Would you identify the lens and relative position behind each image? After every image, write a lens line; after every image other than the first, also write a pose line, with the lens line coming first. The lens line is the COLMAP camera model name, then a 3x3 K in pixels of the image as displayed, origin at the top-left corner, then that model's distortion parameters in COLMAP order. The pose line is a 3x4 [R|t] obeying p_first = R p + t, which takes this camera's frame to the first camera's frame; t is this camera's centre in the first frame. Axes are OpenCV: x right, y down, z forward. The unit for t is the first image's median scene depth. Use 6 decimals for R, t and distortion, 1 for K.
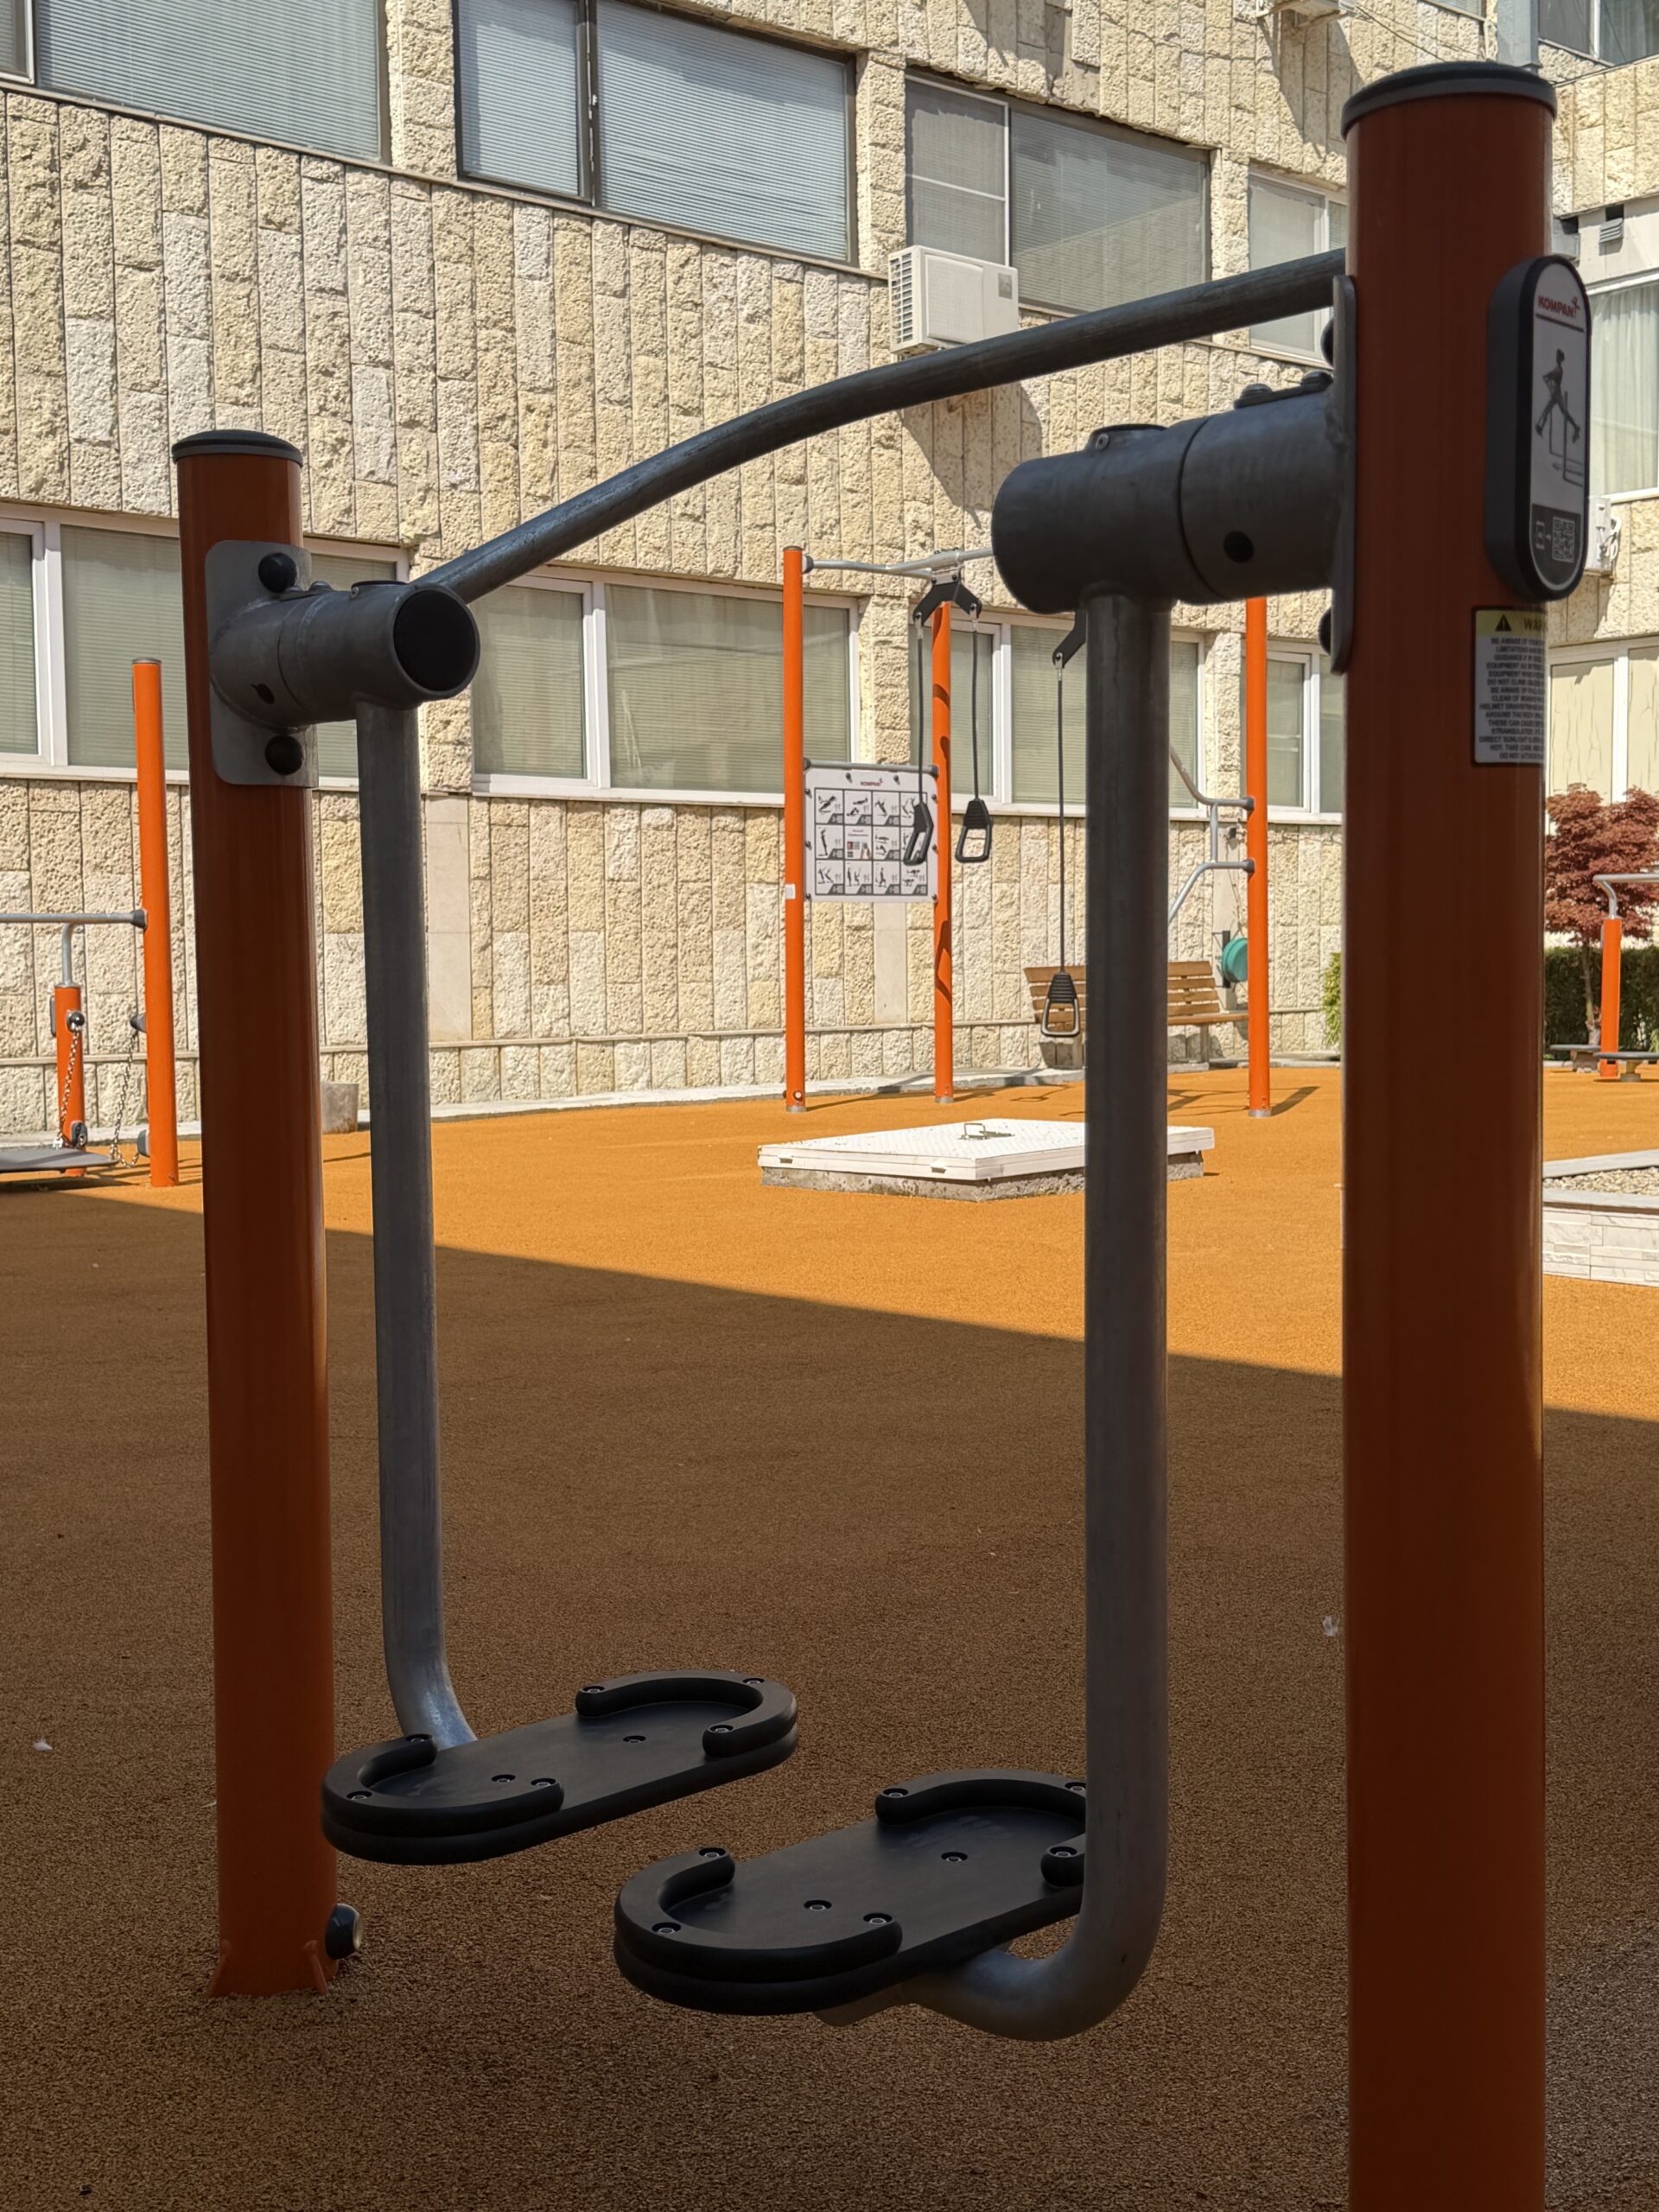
lens RADIAL K [[2605.8, 0, 829.5], [0, 2605.8, 1106.0], [0, 0, 1]] dist [0.229141, -0.538852]
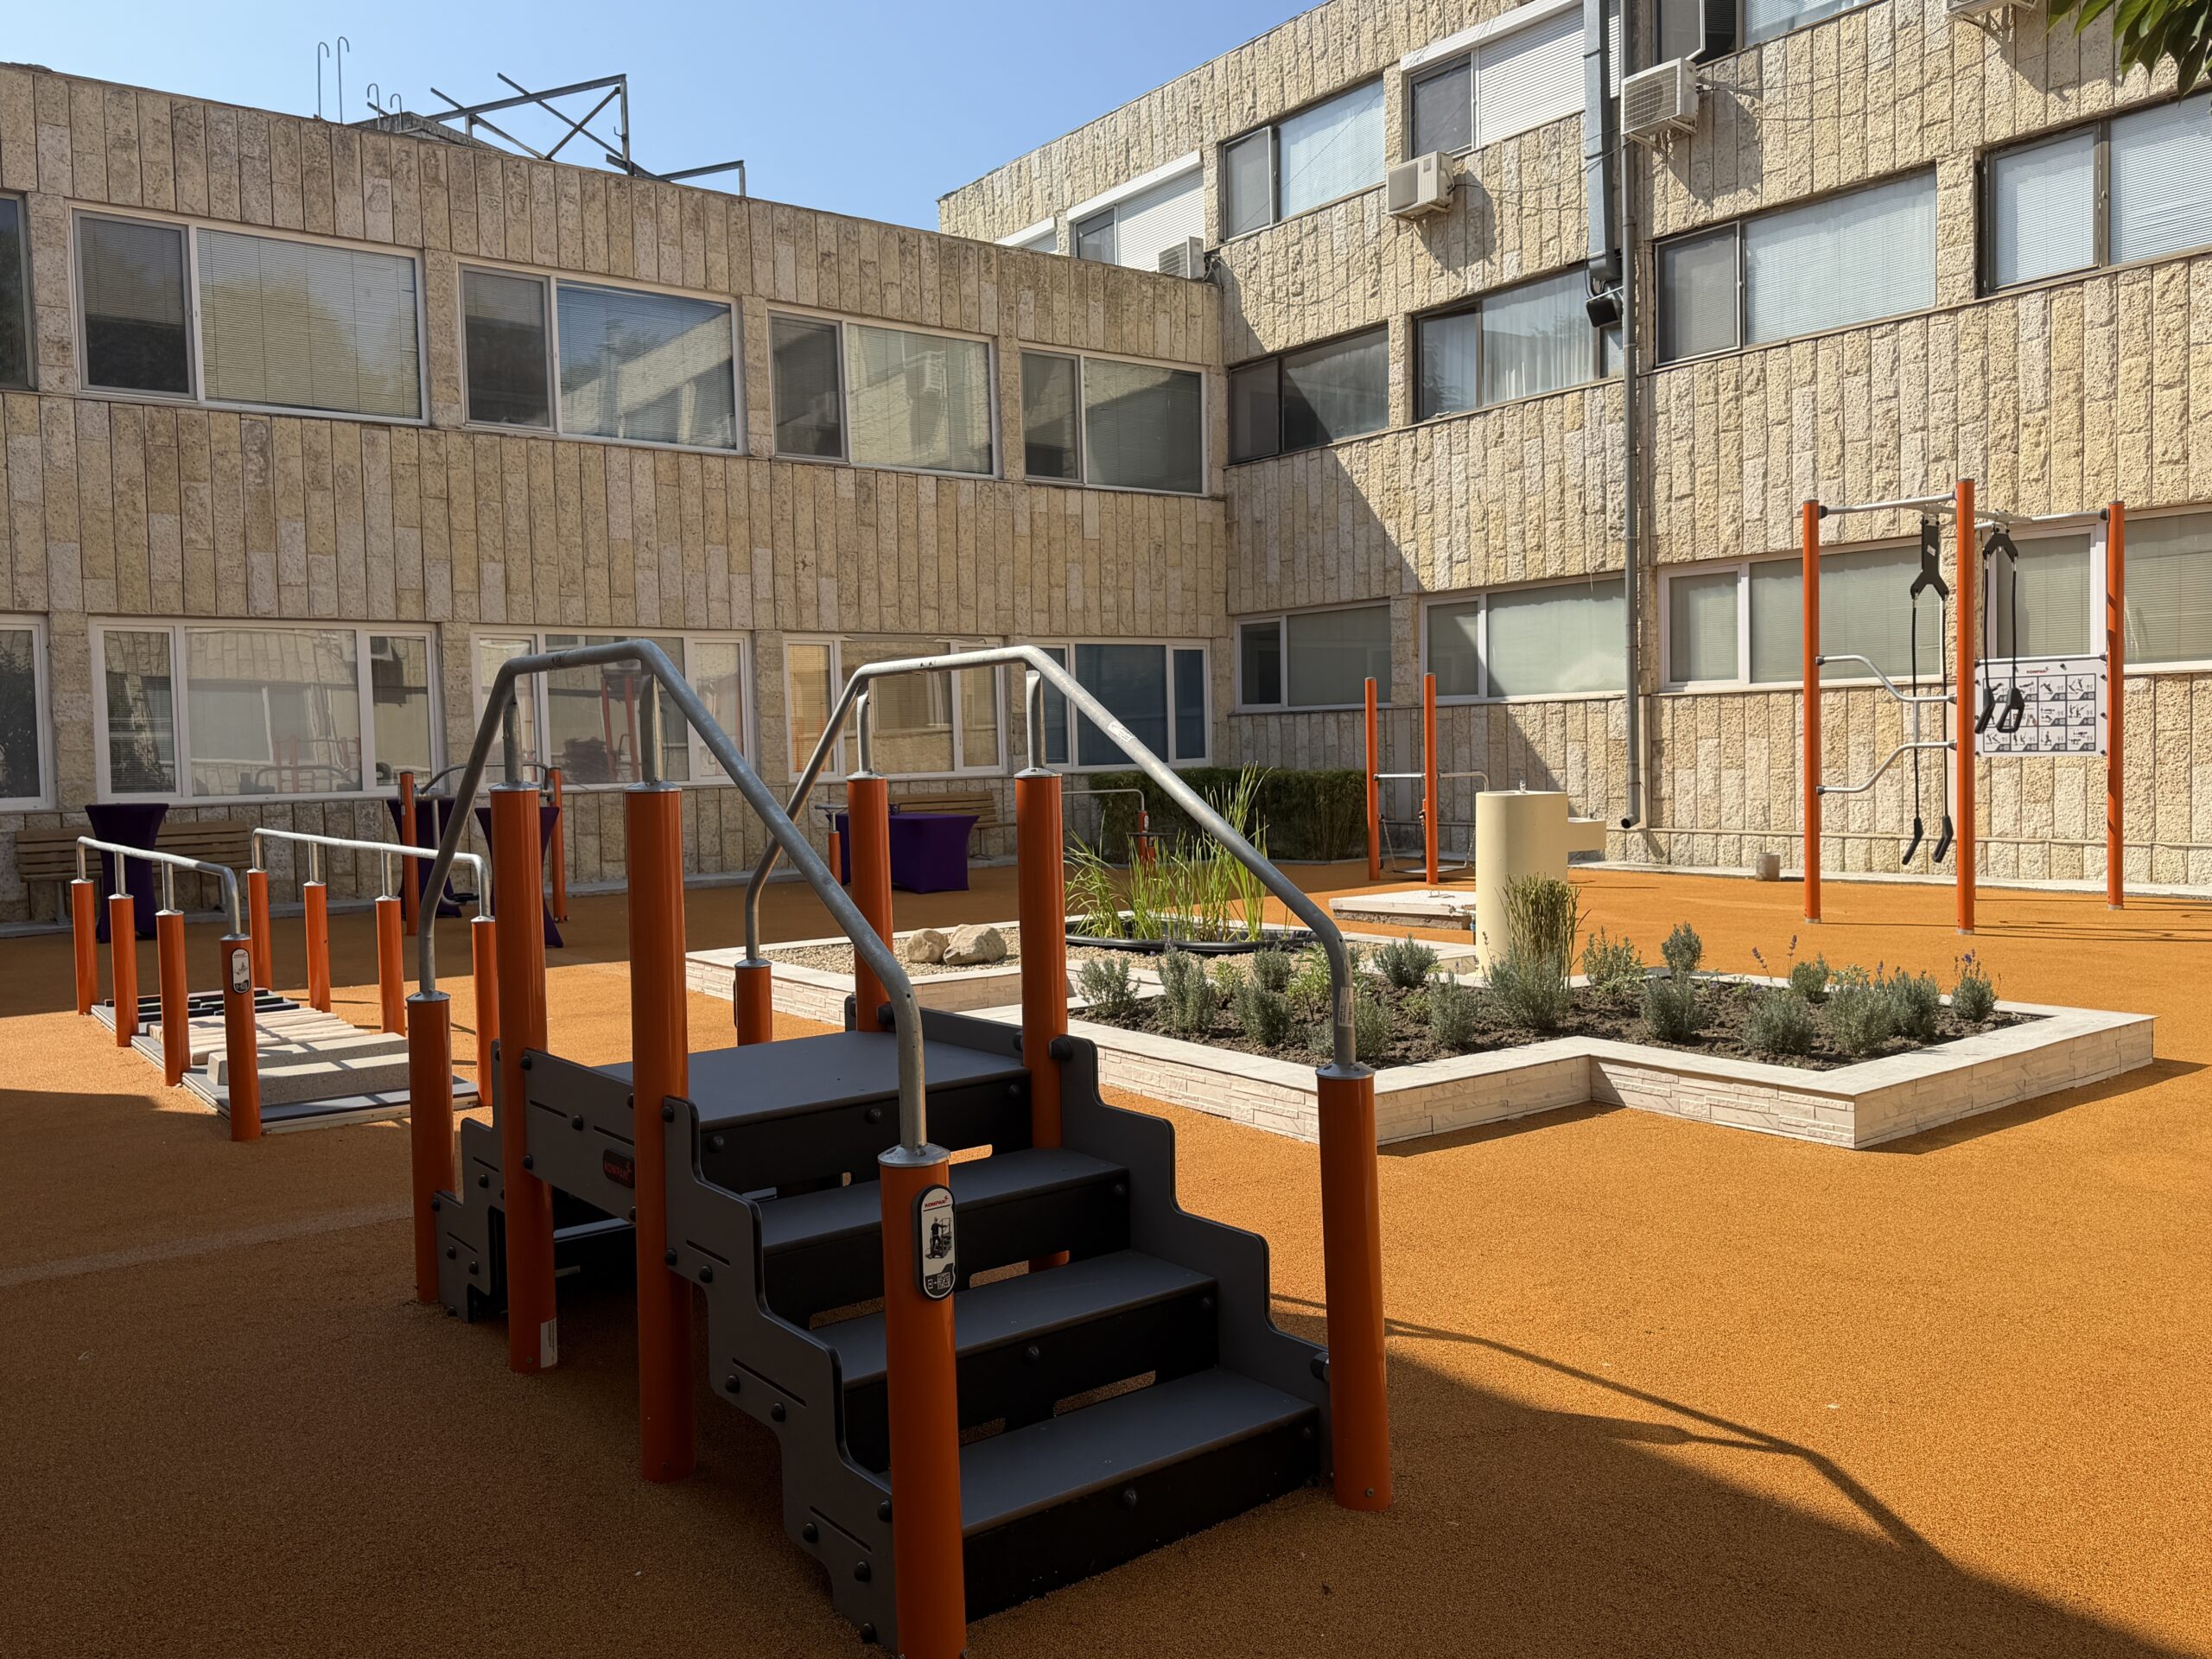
lens RADIAL K [[1715.1, 0, 1106.0], [0, 1715.1, 829.5], [0, 0, 1]] dist [0.037282, -0.086463]
pose [[-0.081561, 0.066382, -0.994455, 0.886294], [-0.030985, 0.997128, 0.069102, -0.080481], [0.996187, 0.036450, -0.079270, 0.537638]]
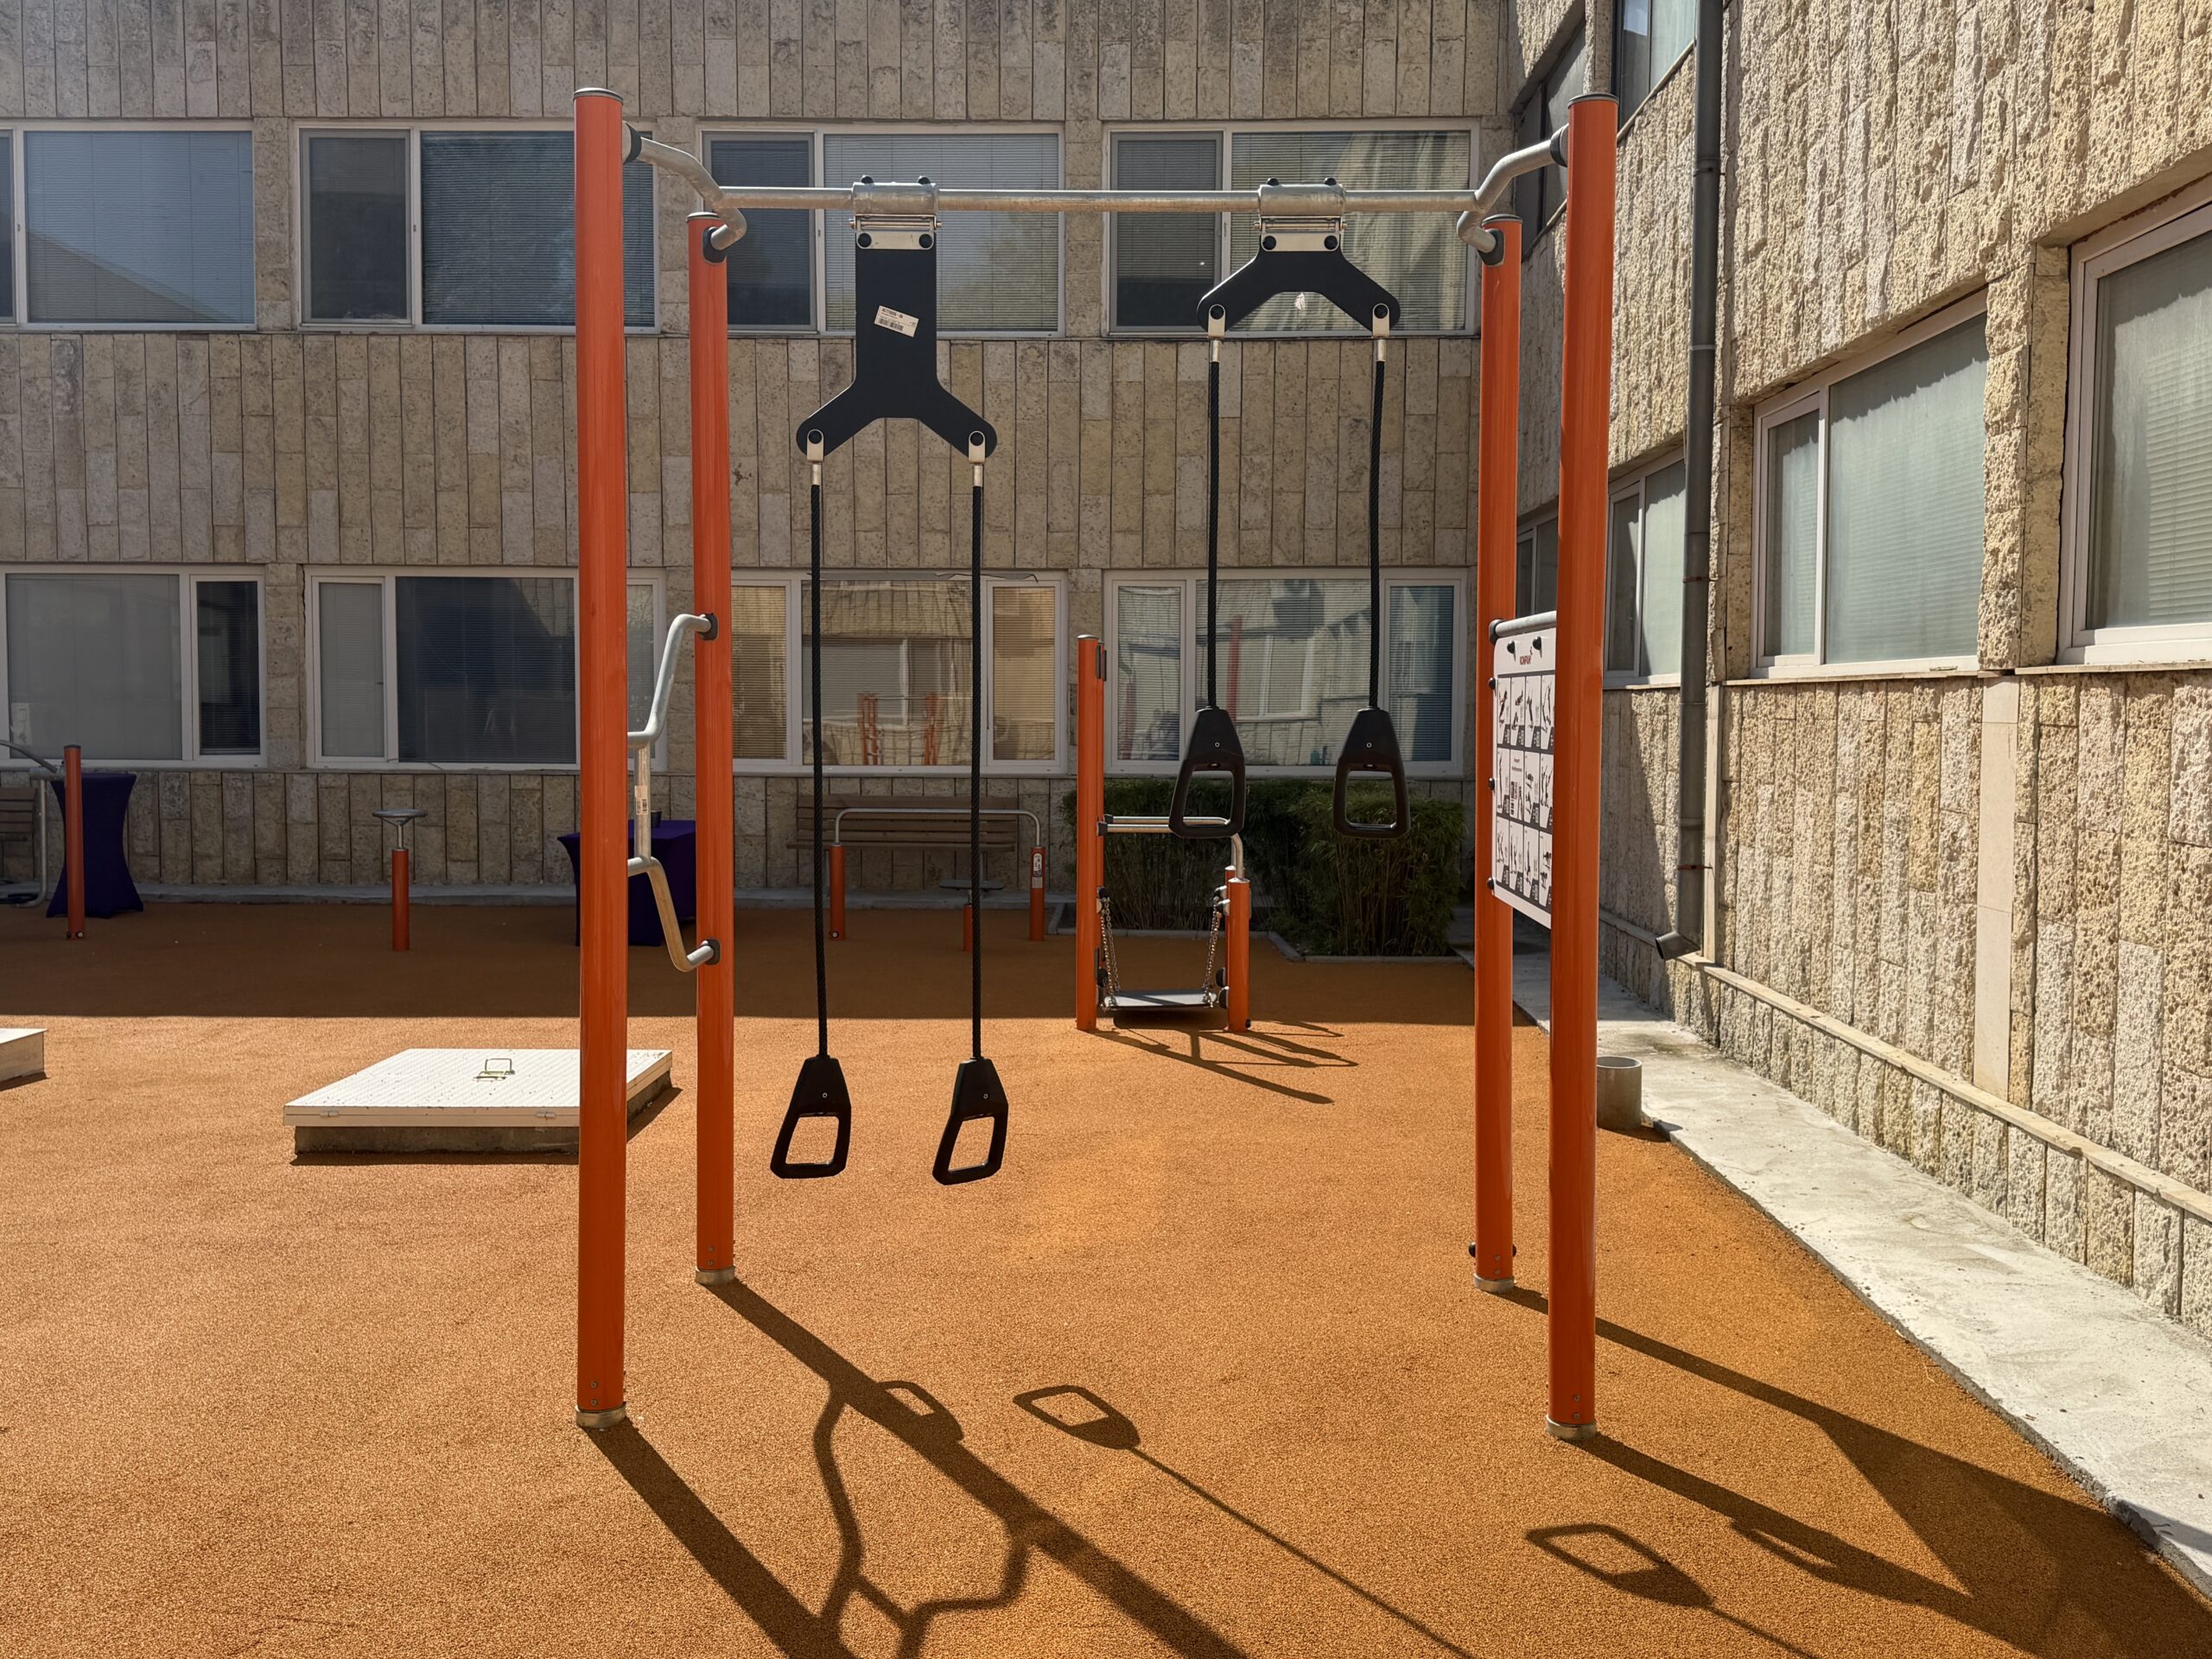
lens RADIAL K [[1995.4, 0, 1106.0], [0, 1995.4, 829.5], [0, 0, 1]] dist [0.010533, -0.018169]
pose [[-0.690100, 0.053482, -0.721735, 0.295553], [-0.039745, 0.992960, 0.111583, -0.118842], [0.722622, 0.105688, -0.683116, 1.095081]]
